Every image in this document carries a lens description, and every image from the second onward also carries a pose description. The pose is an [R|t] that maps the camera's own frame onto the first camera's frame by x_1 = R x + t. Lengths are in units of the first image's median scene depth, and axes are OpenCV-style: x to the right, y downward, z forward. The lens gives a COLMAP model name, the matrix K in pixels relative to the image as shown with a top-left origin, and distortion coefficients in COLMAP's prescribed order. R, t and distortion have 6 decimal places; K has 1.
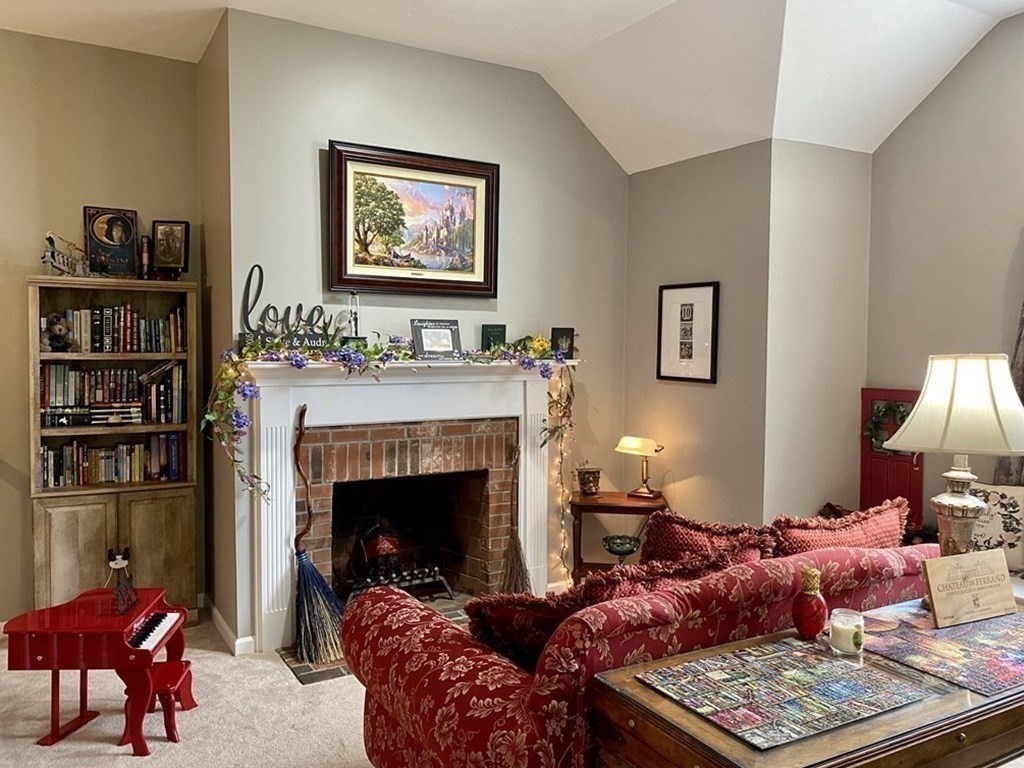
lens RADIAL K [[792.3, 0, 512.0], [0, 792.3, 384.0], [0, 0, 1]] dist [0.092572, -0.155297]
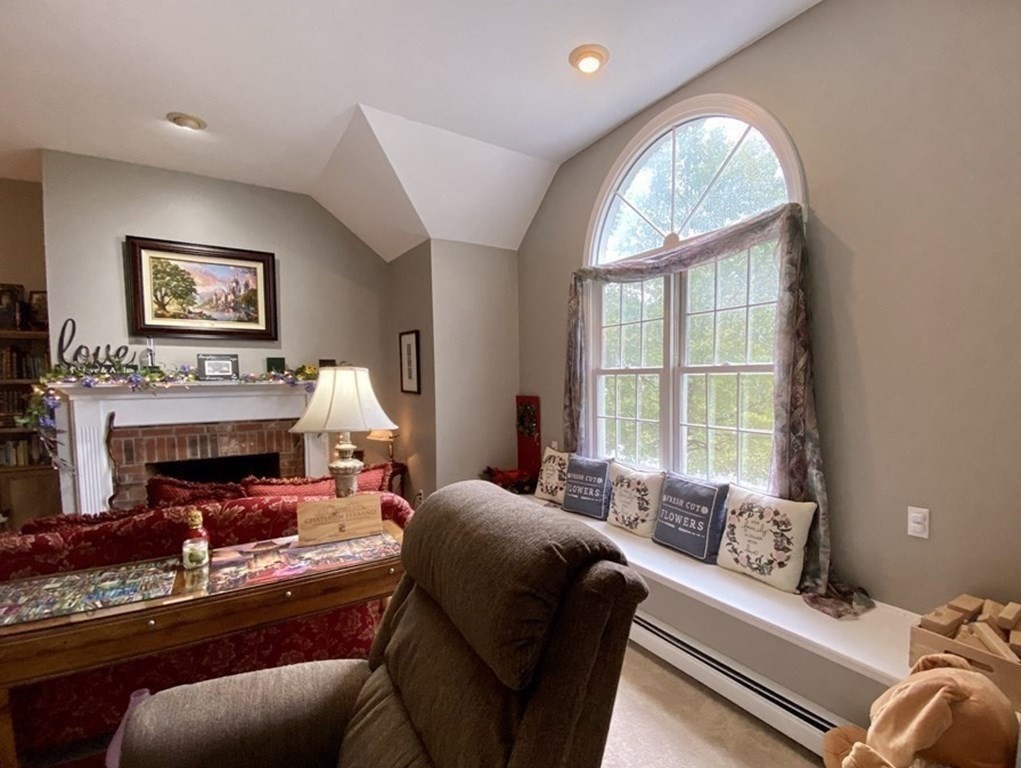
lens RADIAL K [[481.0, 0, 577.1], [0, 481.0, 407.6], [0, 0, 1]] dist [0.000761, -0.011469]
pose [[0.994918, -0.017293, 0.099190, 0.492542], [0.015842, 0.999756, 0.015398, 0.016933], [-0.099432, -0.013748, 0.994949, 0.022103]]
